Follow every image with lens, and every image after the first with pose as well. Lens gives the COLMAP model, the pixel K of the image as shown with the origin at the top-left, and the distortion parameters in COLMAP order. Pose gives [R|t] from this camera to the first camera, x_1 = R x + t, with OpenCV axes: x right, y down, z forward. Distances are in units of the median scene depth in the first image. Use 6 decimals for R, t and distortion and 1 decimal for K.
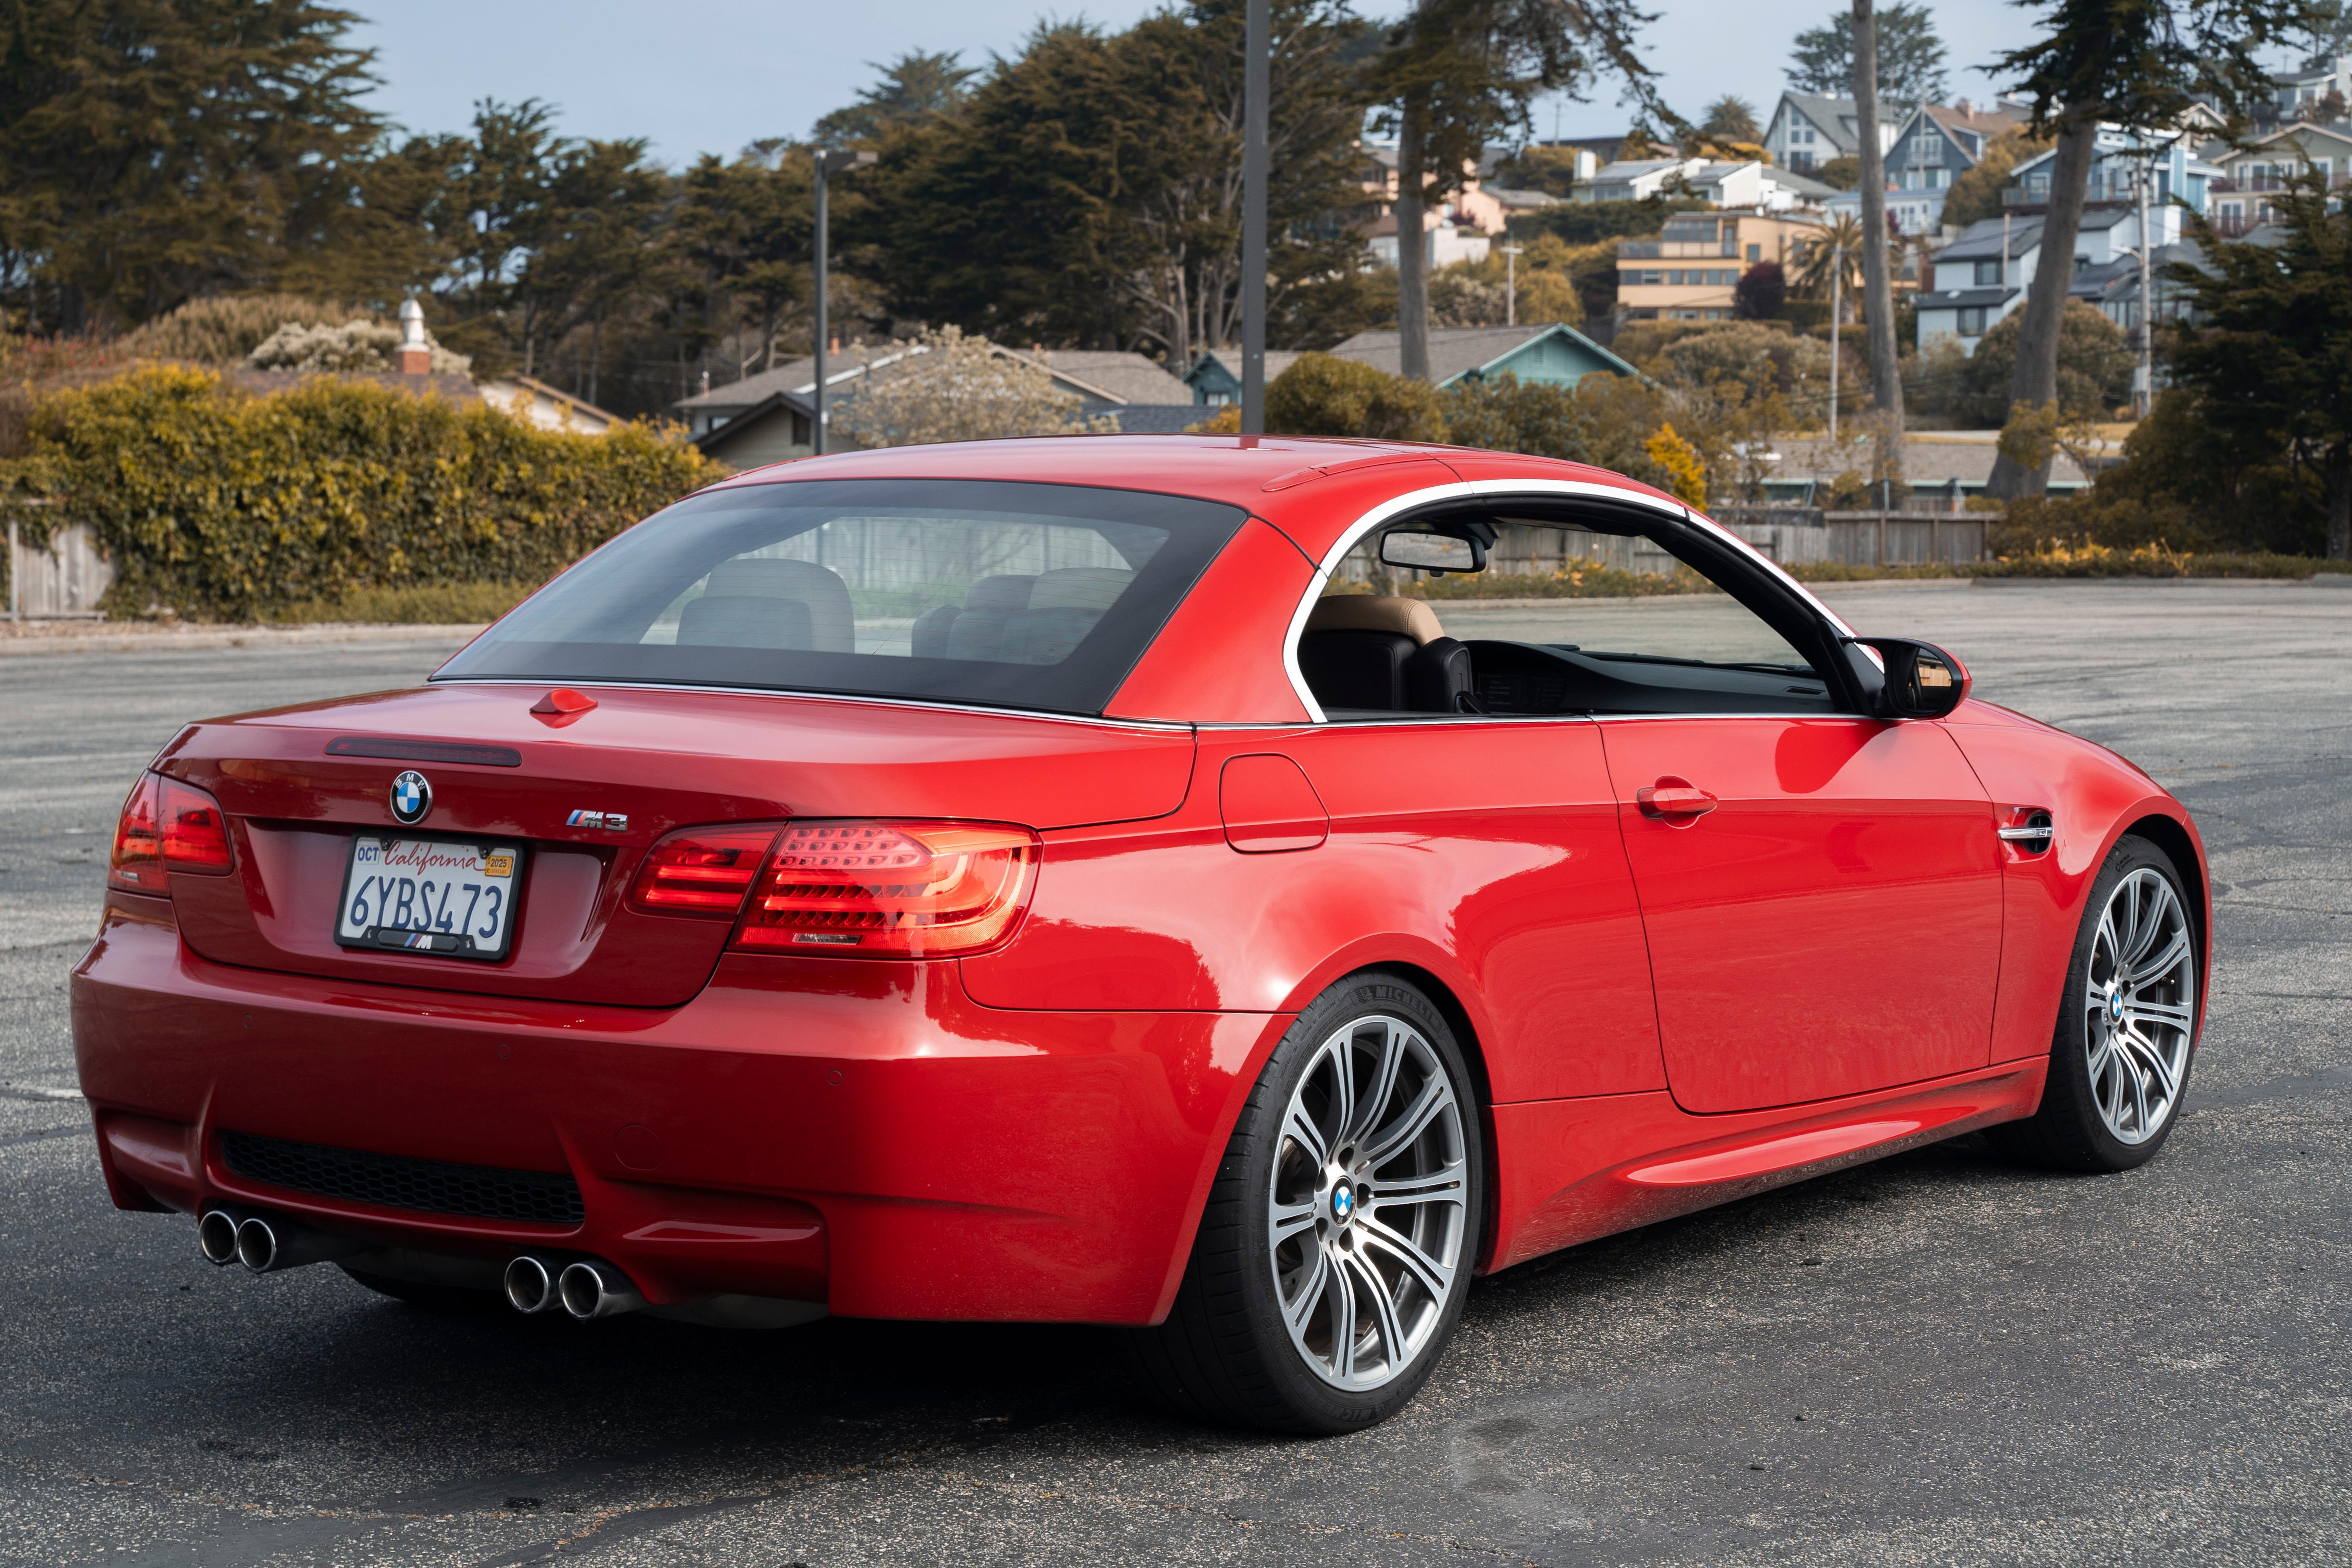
lens RADIAL K [[4376.4, 0, 1194.7], [0, 4376.4, 787.3], [0, 0, 1]] dist [0.094095, 0.000000]
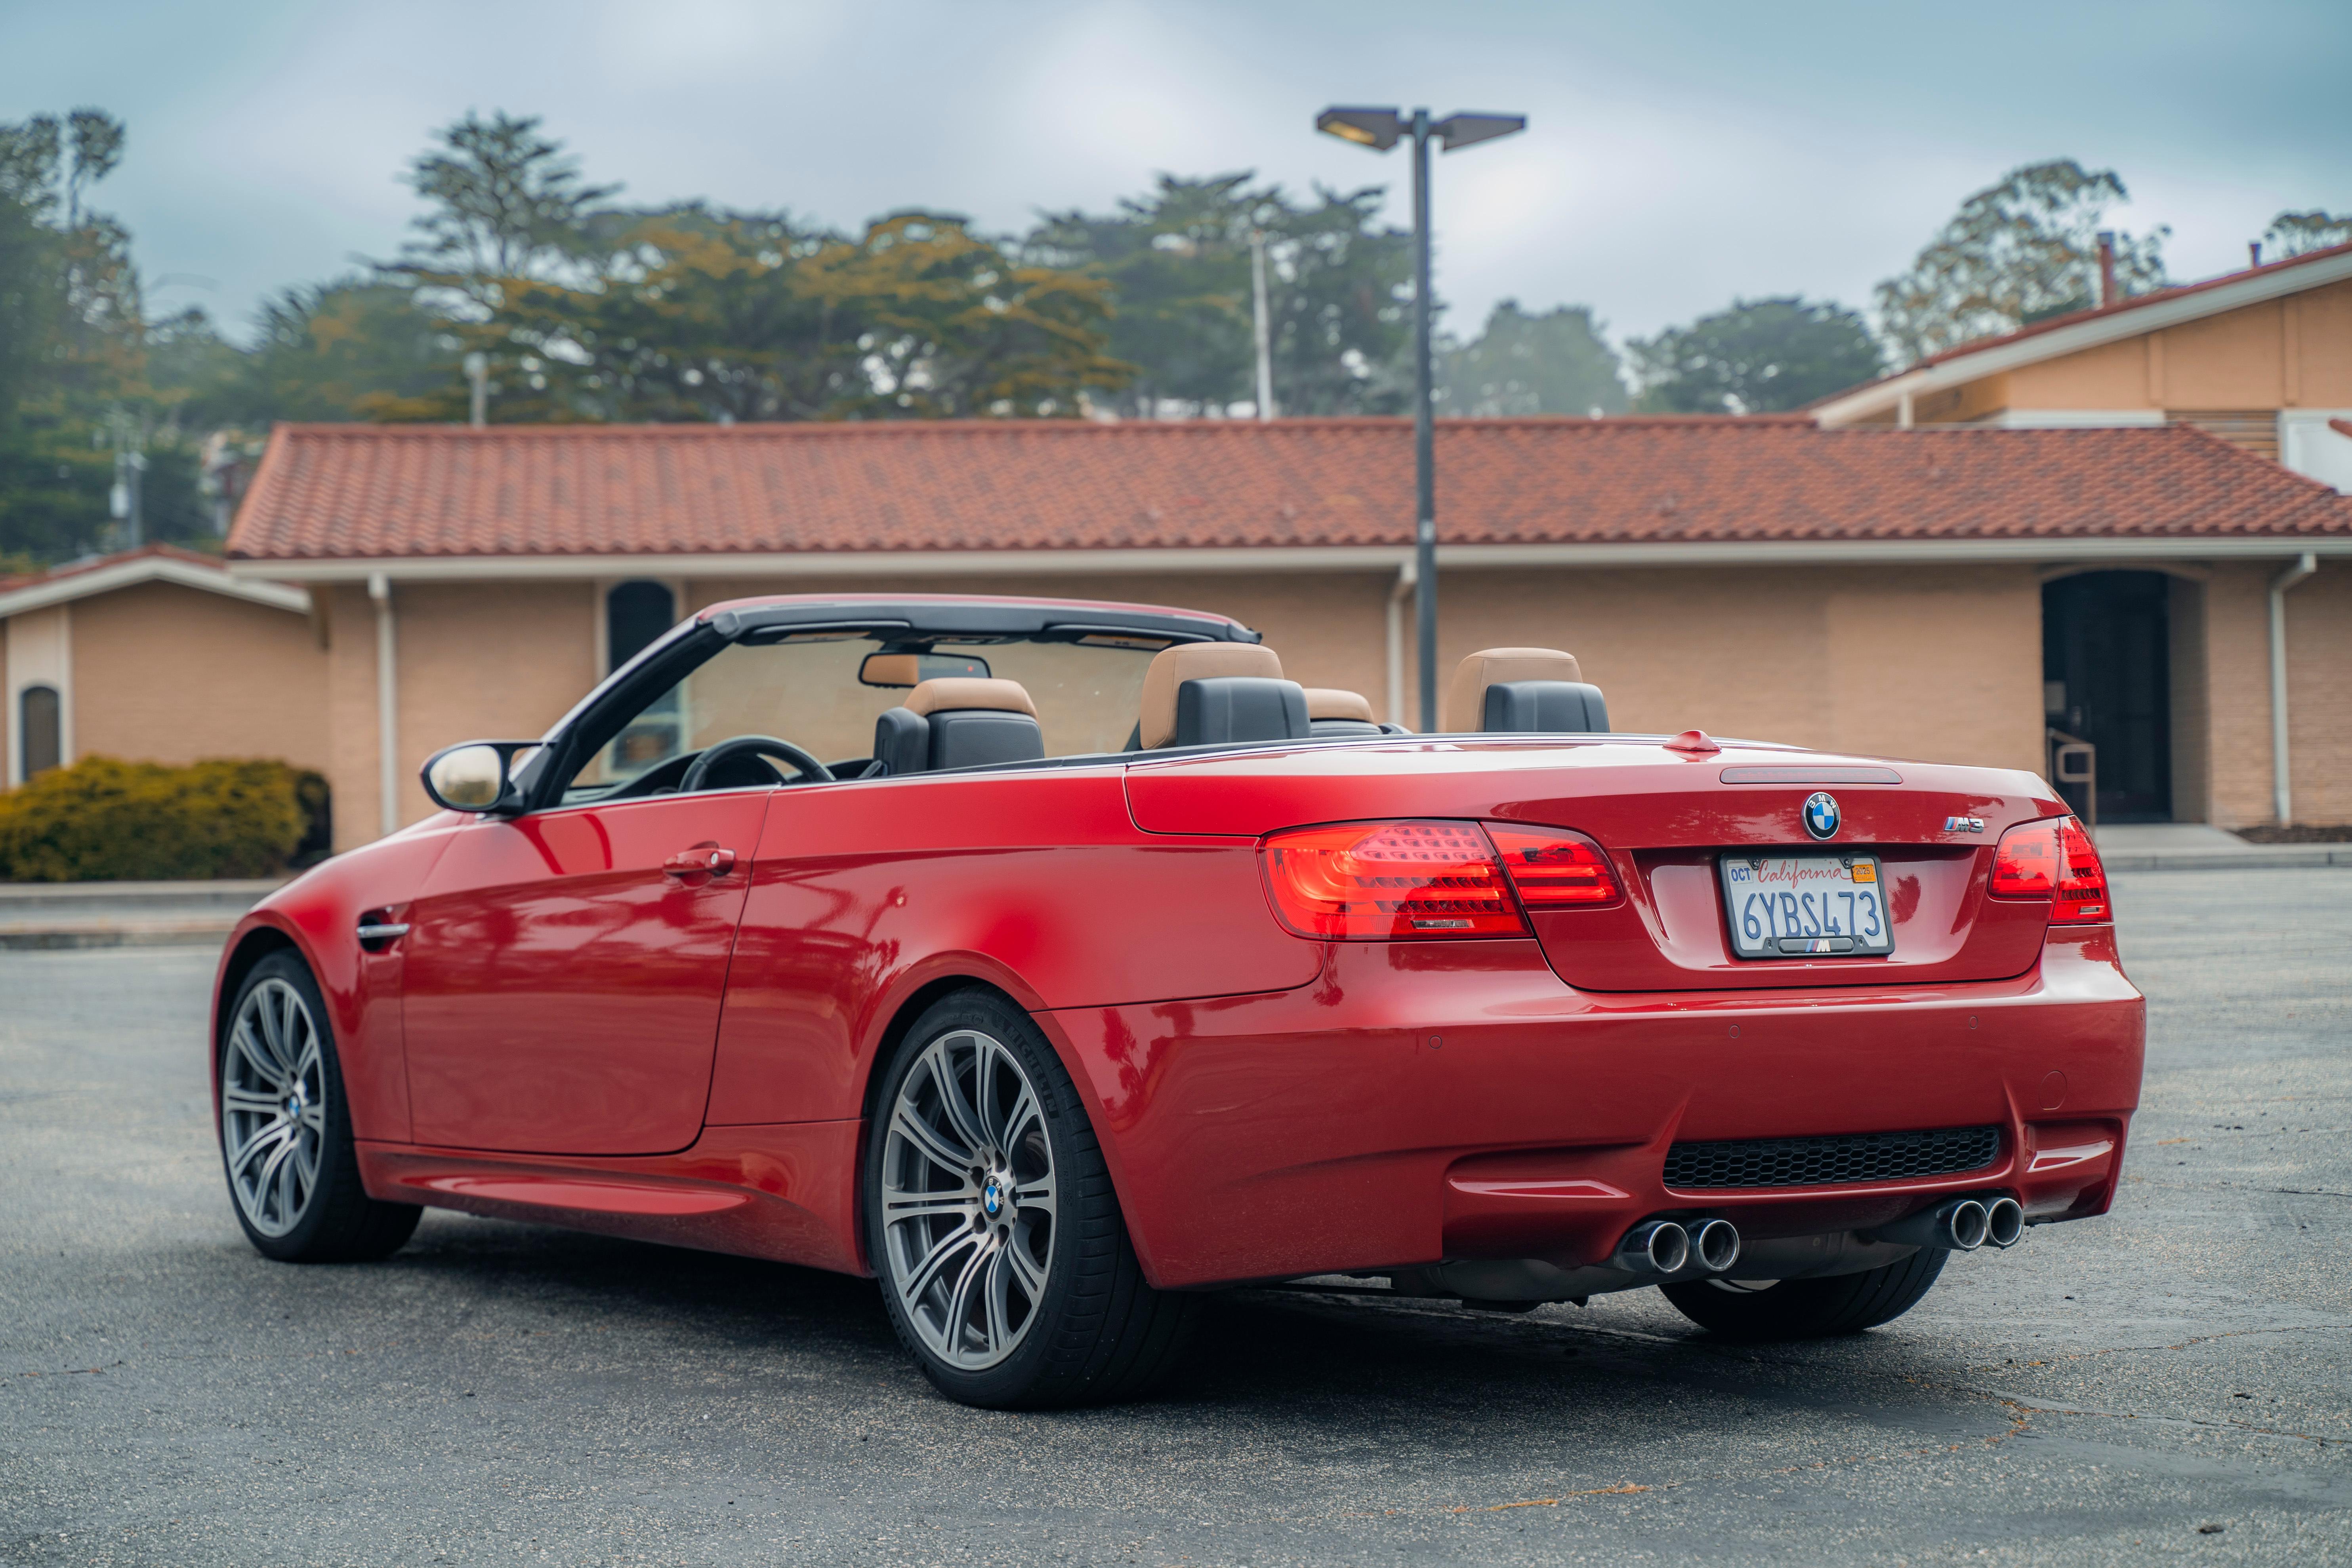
lens RADIAL K [[4438.0, 0, 1174.3], [0, 4438.0, 780.8], [0, 0, 1]] dist [-0.012006, 0.000000]
pose [[0.386402, -0.004765, 0.922318, -1.177537], [0.080317, 0.996362, -0.028501, 0.011232], [-0.918827, 0.085091, 0.385379, 0.653843]]
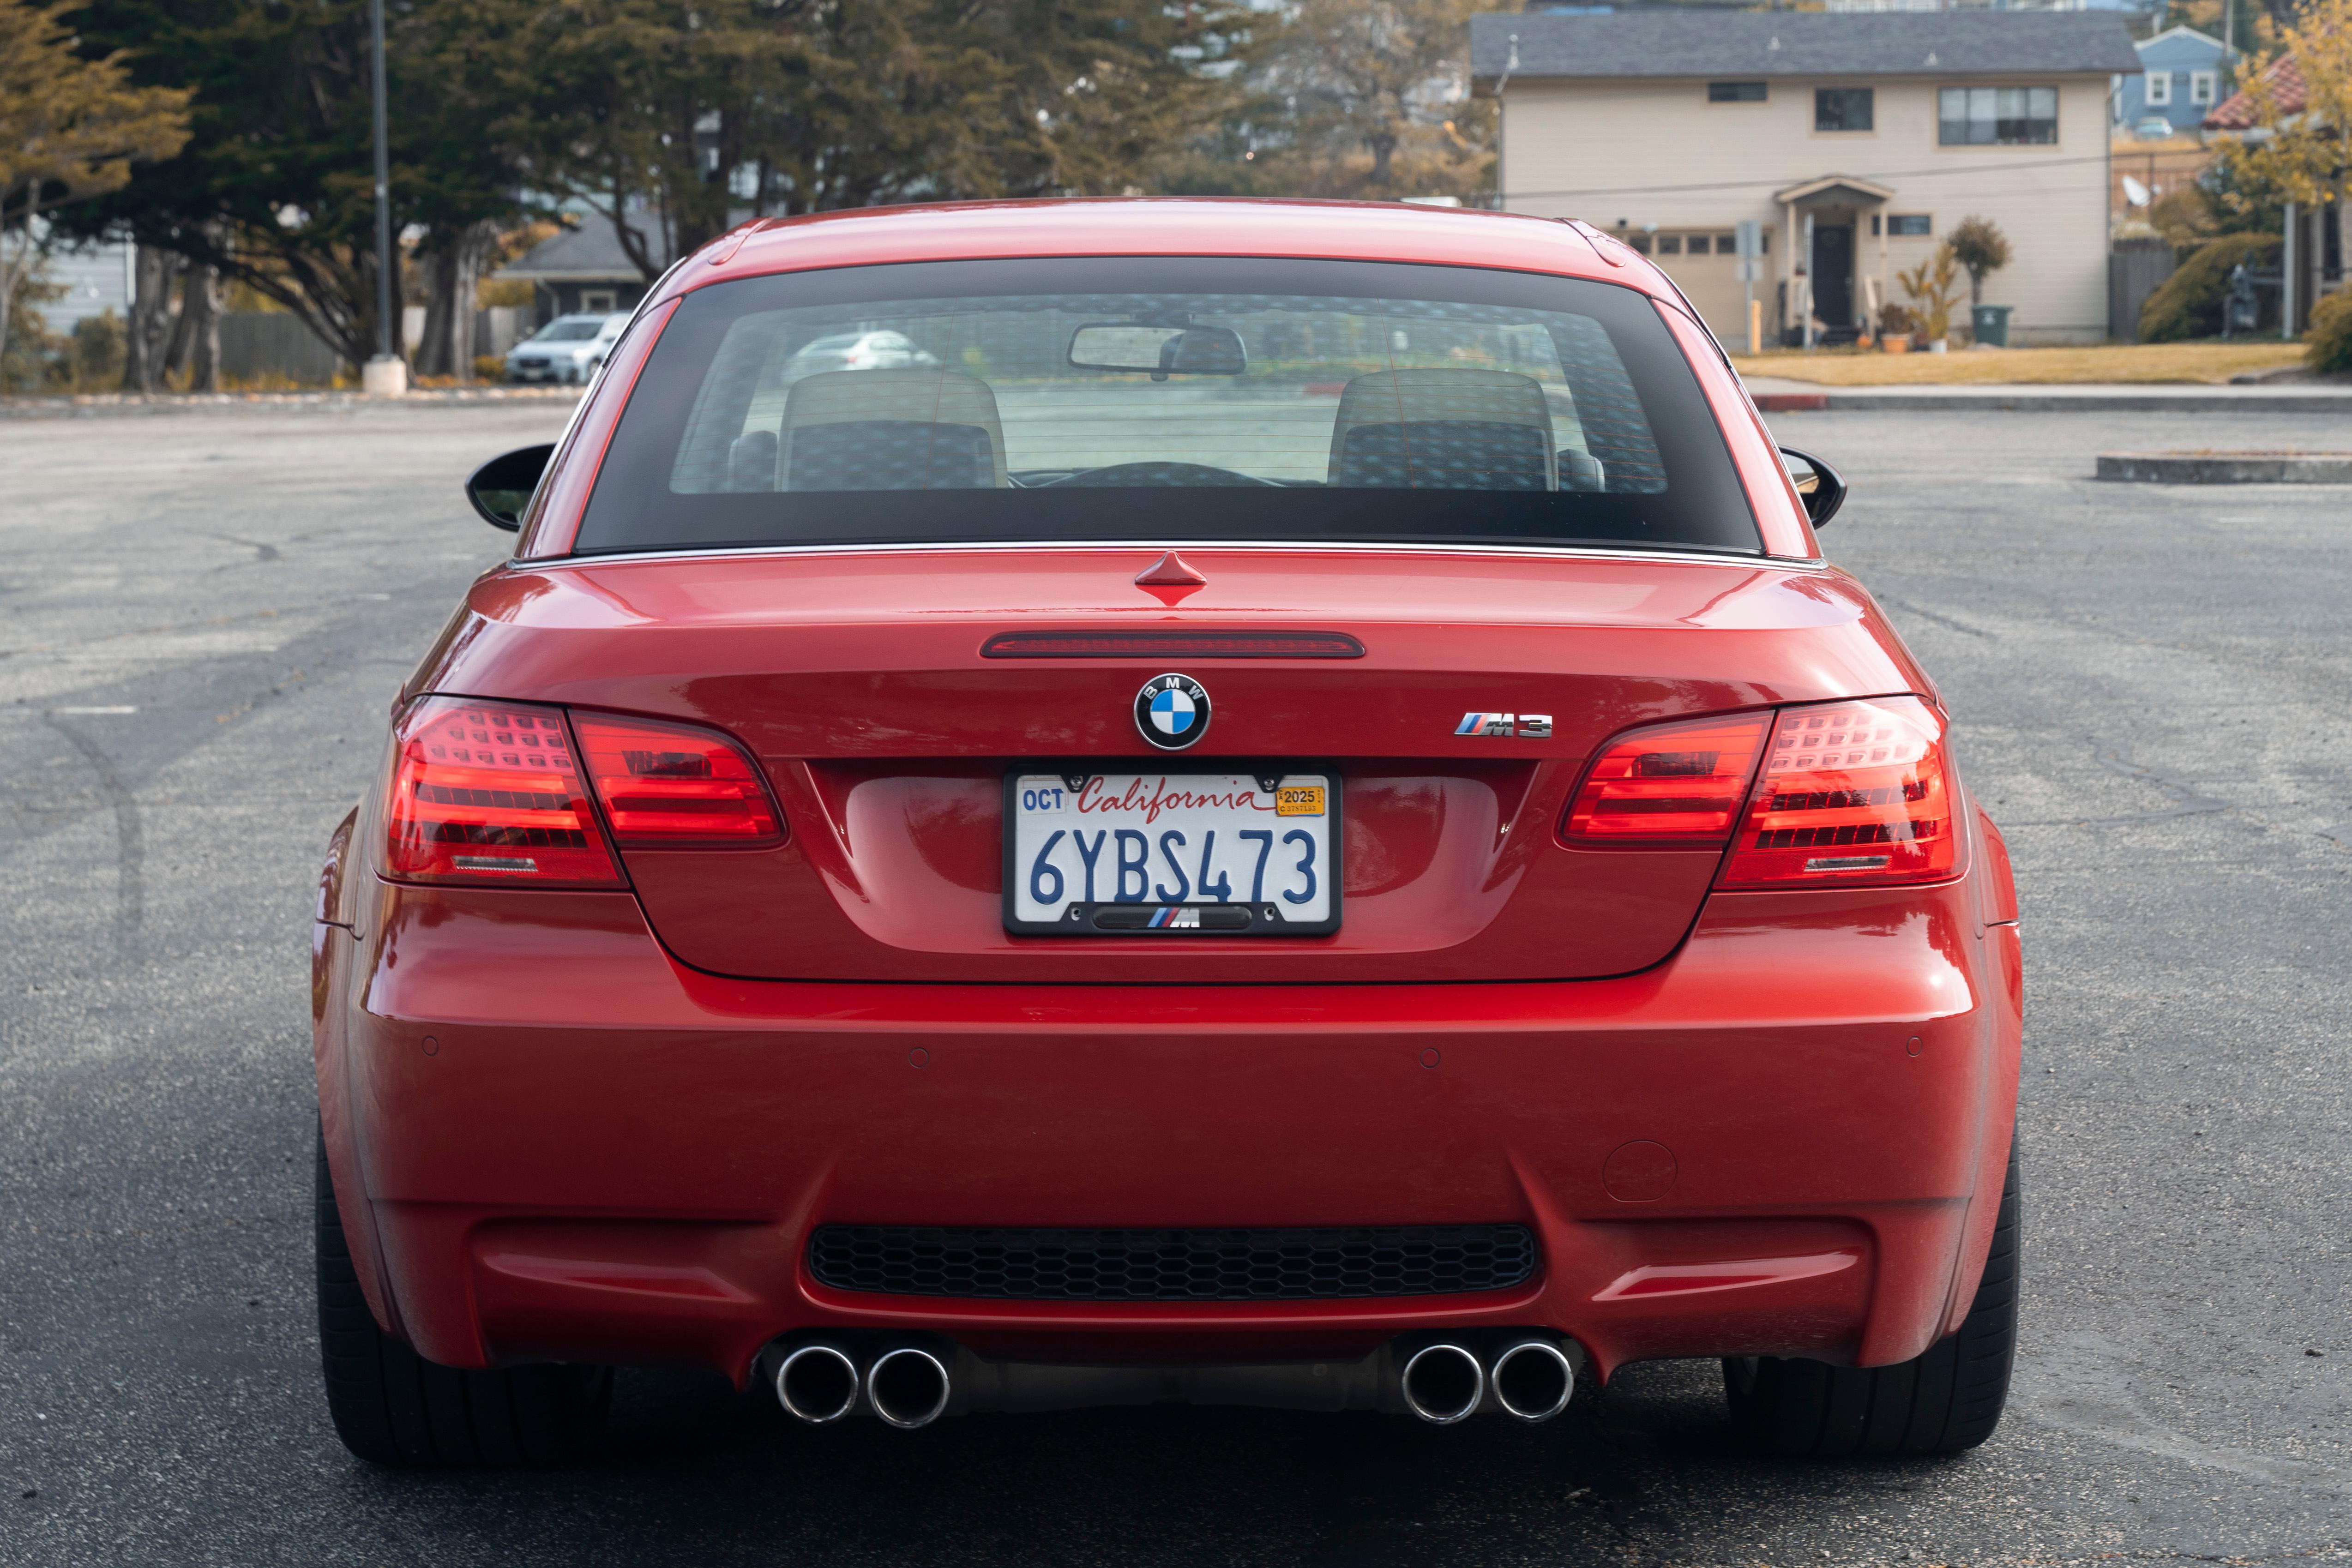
lens RADIAL K [[4376.2, 0, 1173.5], [0, 4376.2, 773.2], [0, 0, 1]] dist [0.094095, 0.000000]
pose [[0.822568, -0.069168, 0.564444, -0.520843], [0.051413, 0.997556, 0.047318, -0.018917], [-0.566338, -0.009902, 0.824114, 0.393884]]
